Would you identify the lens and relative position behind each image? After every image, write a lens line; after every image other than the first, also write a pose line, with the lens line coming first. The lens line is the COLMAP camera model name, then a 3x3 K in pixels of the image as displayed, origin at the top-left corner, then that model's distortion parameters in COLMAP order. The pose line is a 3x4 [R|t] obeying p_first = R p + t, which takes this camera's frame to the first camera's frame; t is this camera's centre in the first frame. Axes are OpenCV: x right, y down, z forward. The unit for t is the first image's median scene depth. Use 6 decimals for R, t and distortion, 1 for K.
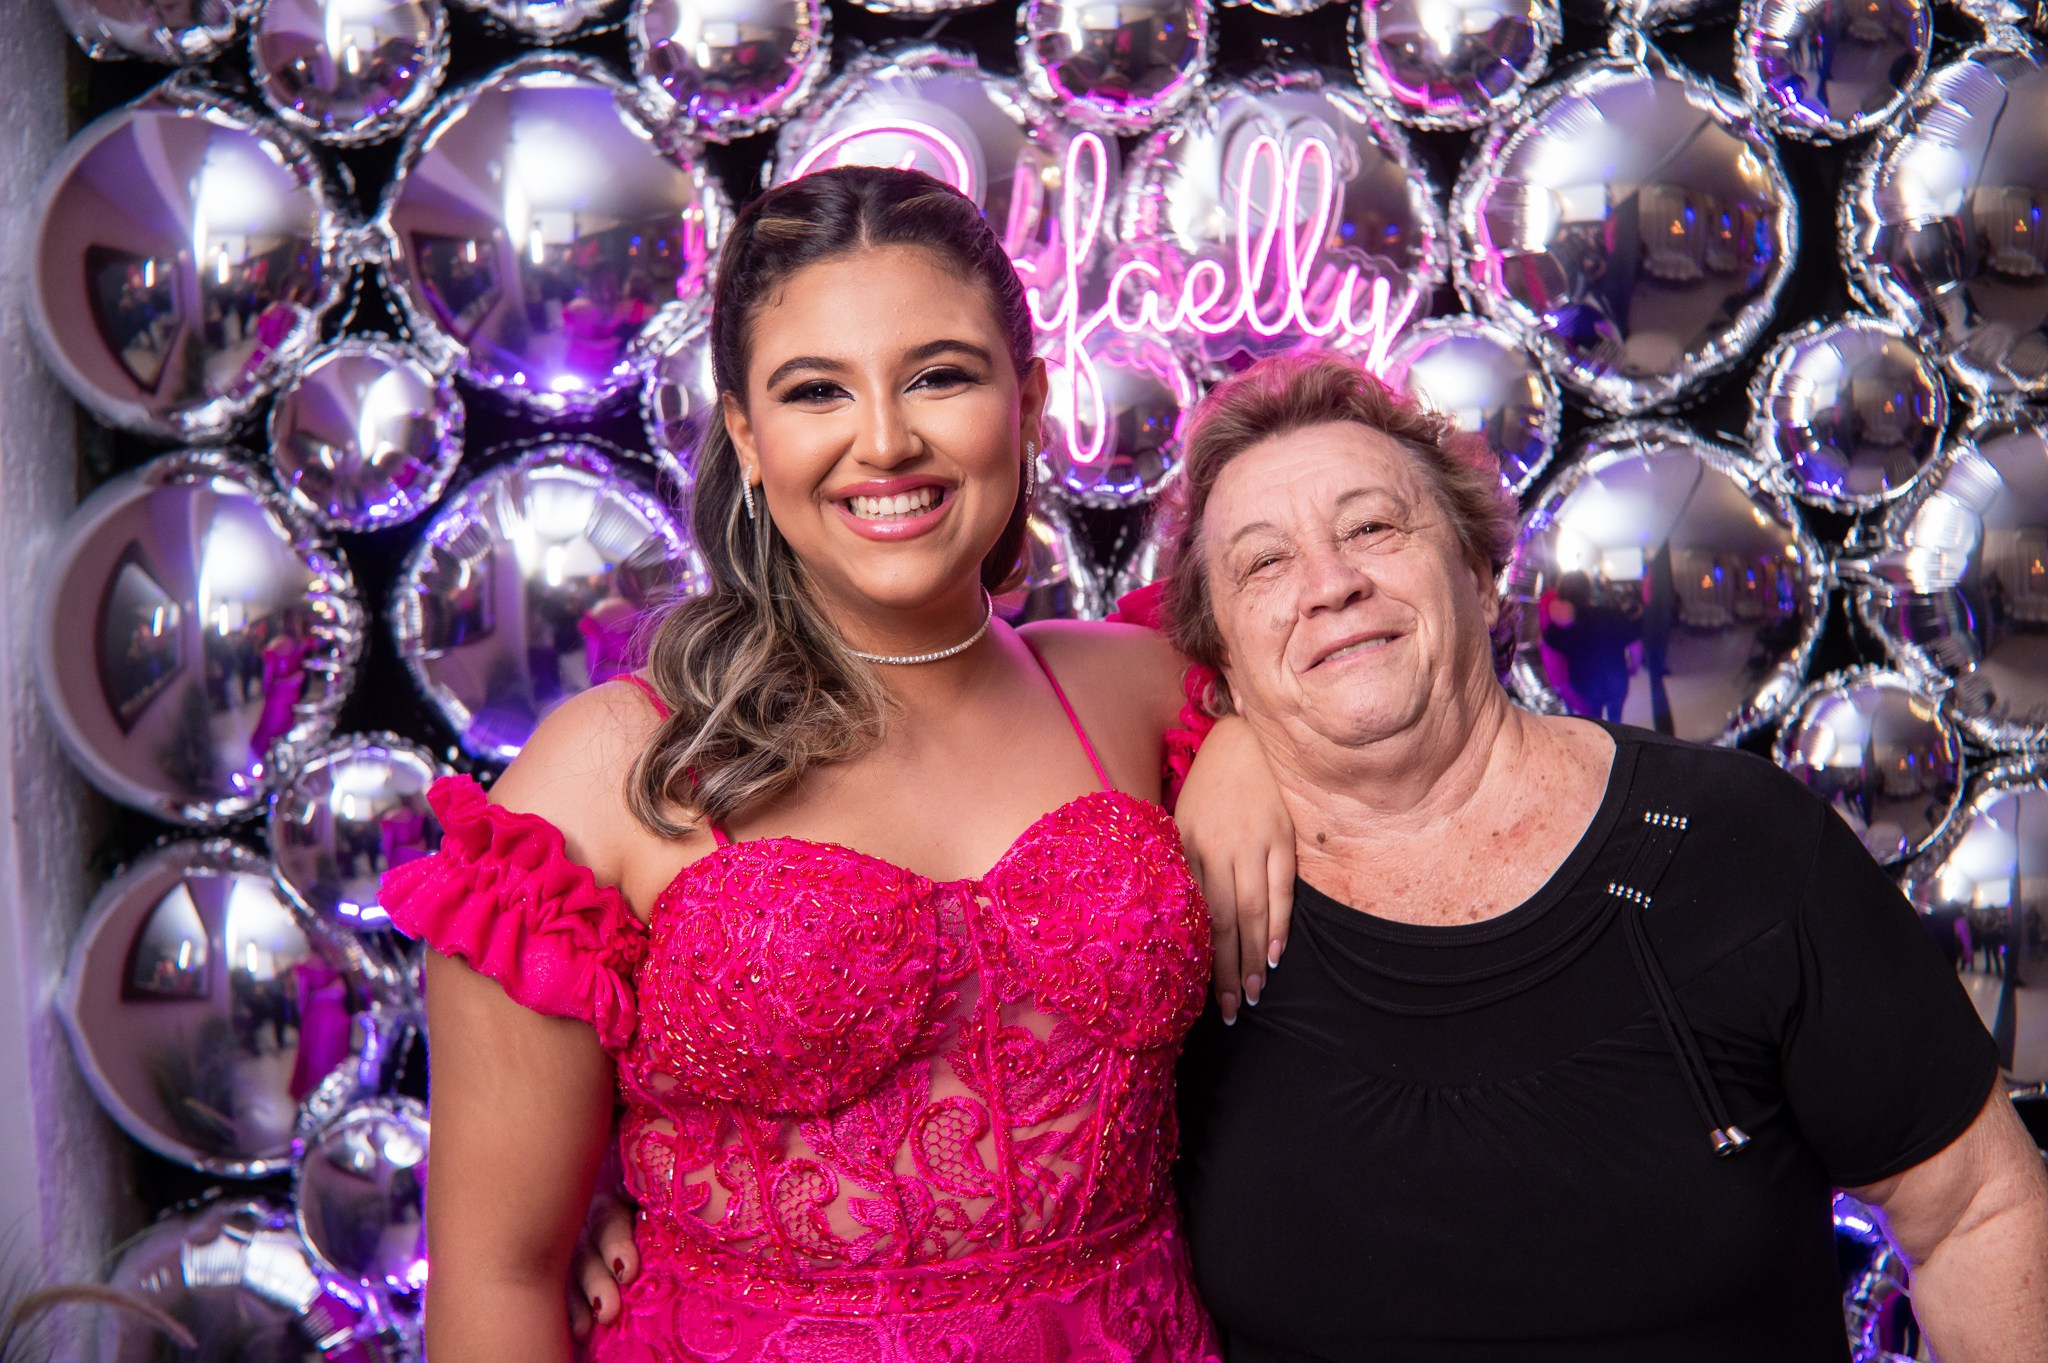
lens RADIAL K [[2150.5, 0, 997.8], [0, 2150.5, 665.2], [0, 0, 1]] dist [-0.106815, 0.000000]
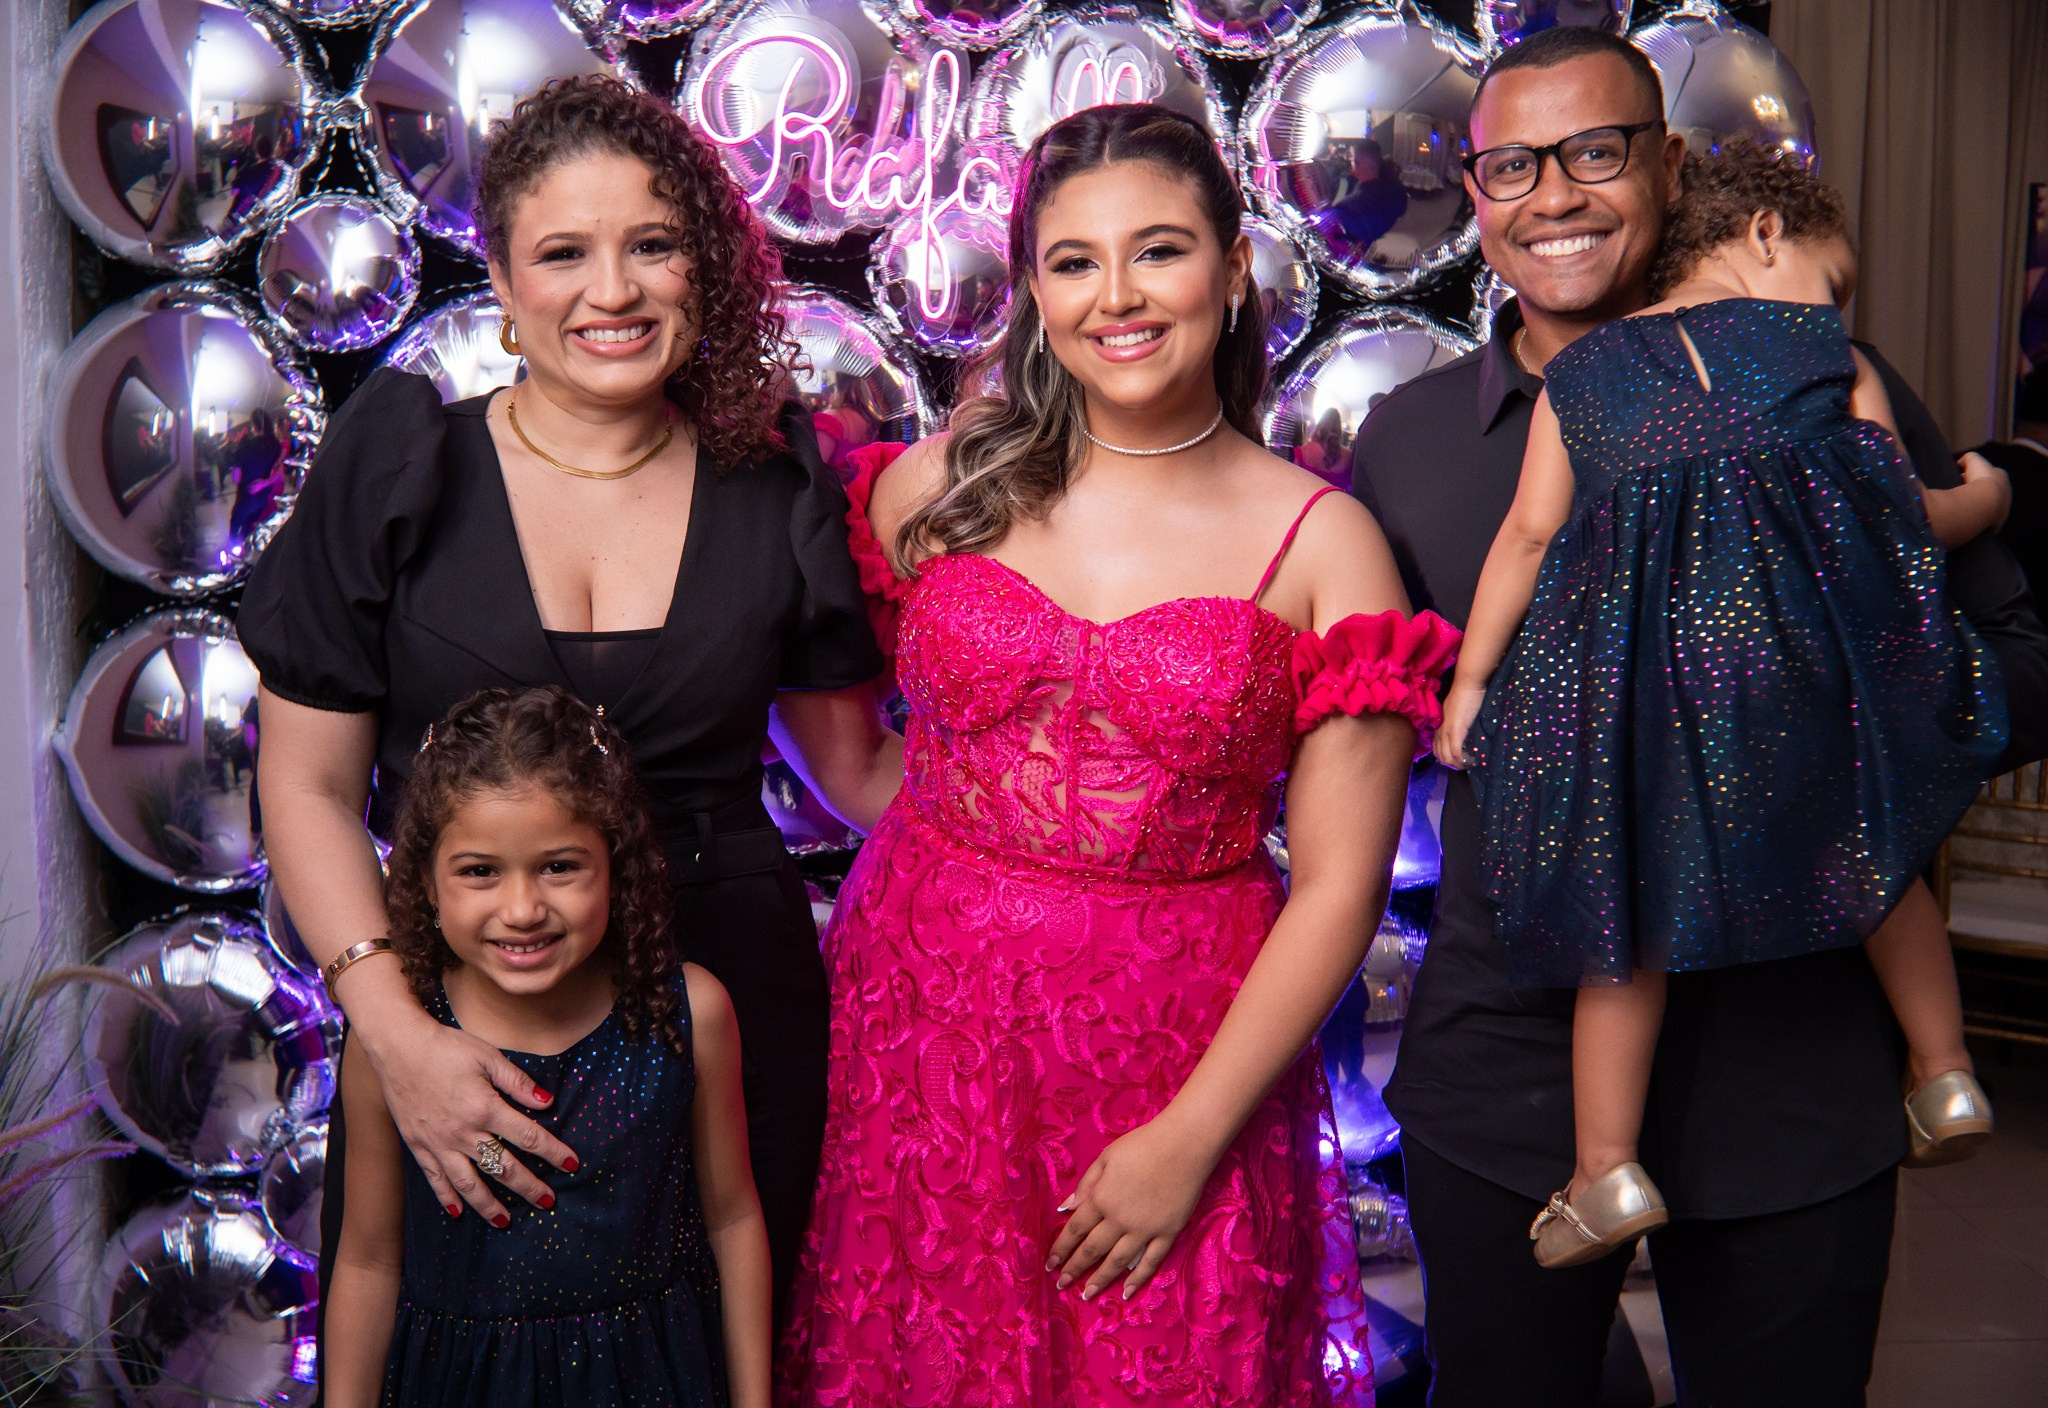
lens RADIAL K [[2231.8, 0, 940.2], [0, 2231.8, 696.1], [0, 0, 1]] dist [-0.107694, 0.000000]
pose [[0.997439, 0.031127, 0.064388, -0.030239], [-0.035468, 0.997094, 0.067415, 0.033604], [-0.062102, -0.069526, 0.995645, -0.277244]]
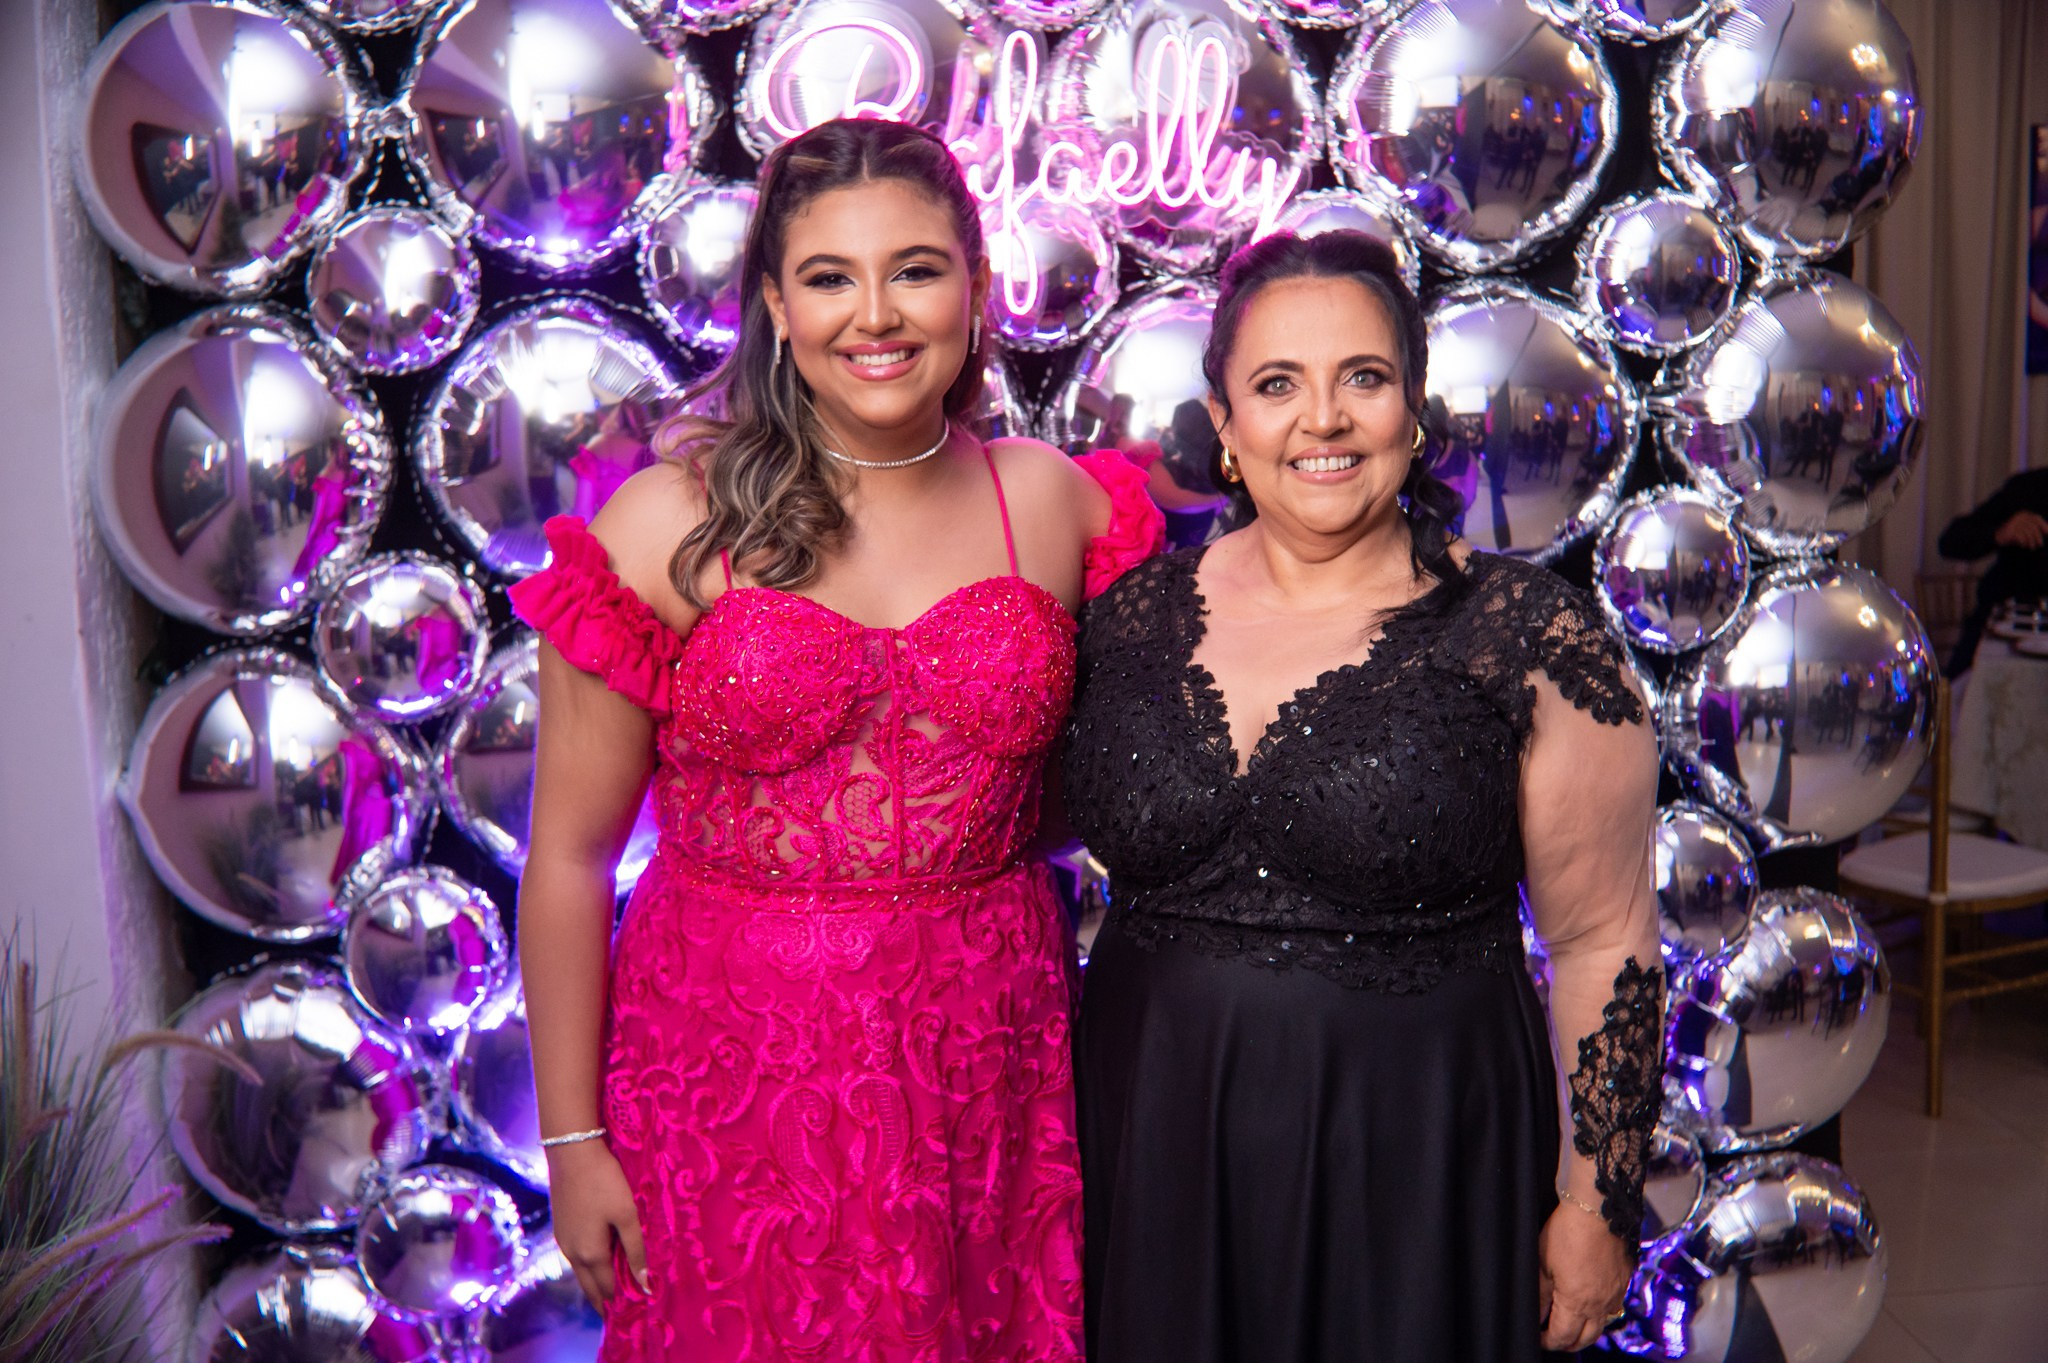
lens RADIAL K [[2150.5, 0, 1030.0], [0, 2150.5, 681.2], [0, 0, 1]] dist [-0.106815, 0.000000]
pose [[0.996445, -0.013410, 0.083177, -0.052938], [0.006953, 0.996973, 0.077439, 0.015082], [-0.083964, -0.076585, 0.993521, -0.177913]]
